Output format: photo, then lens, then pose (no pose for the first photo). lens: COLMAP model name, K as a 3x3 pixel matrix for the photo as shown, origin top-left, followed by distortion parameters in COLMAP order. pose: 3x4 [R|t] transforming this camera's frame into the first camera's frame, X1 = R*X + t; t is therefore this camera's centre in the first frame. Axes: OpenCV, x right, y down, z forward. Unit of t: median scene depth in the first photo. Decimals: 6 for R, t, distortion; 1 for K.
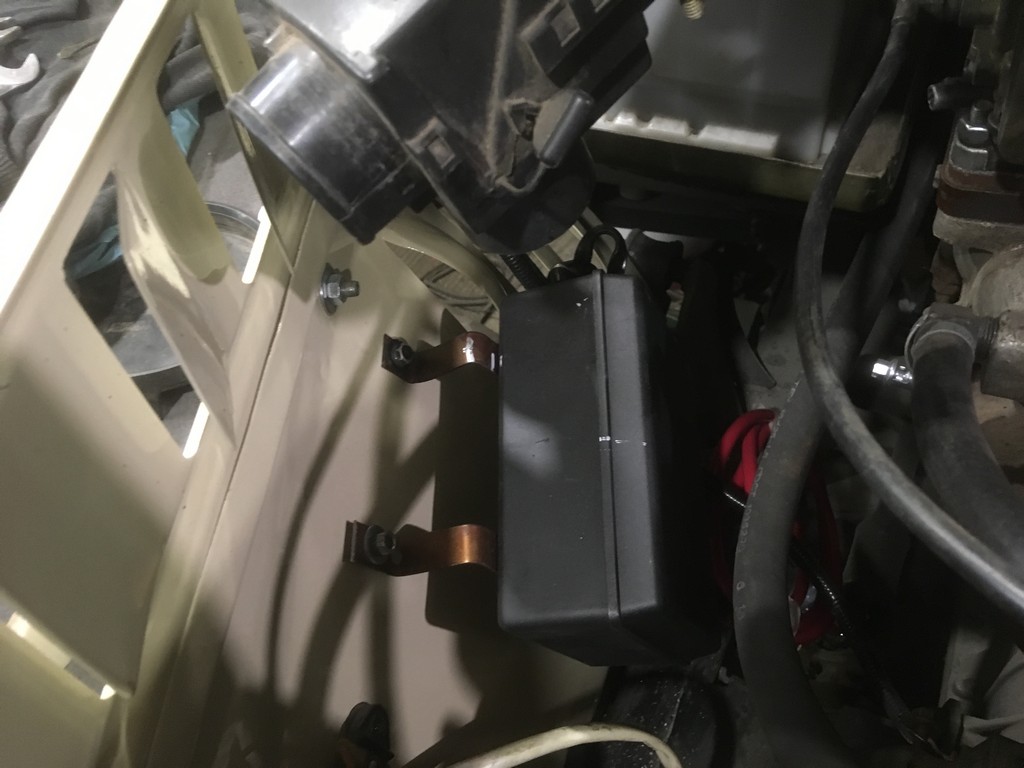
lens RADIAL K [[879.1, 0, 512.0], [0, 879.1, 384.0], [0, 0, 1]] dist [0.115354, -0.185355]
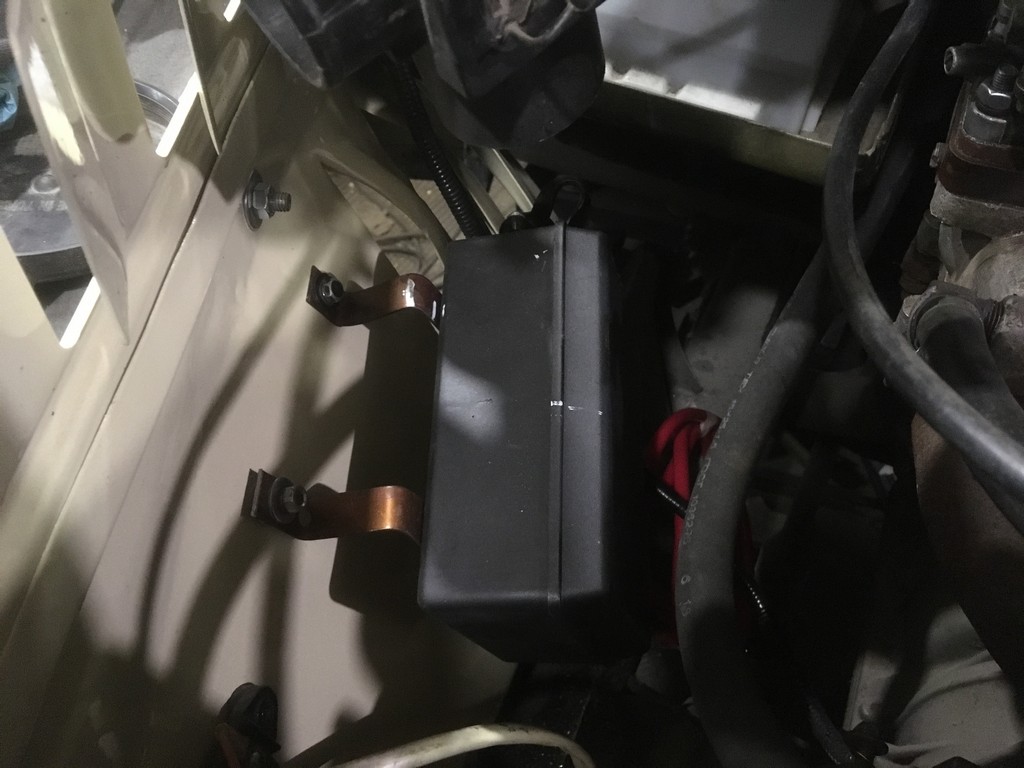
lens RADIAL K [[879.1, 0, 512.0], [0, 879.1, 384.0], [0, 0, 1]] dist [0.115354, -0.185355]
pose [[0.988316, 0.098438, 0.116371, -0.044683], [-0.096972, 0.995120, -0.018210, 0.063215], [-0.117595, 0.006712, 0.993039, 0.122181]]
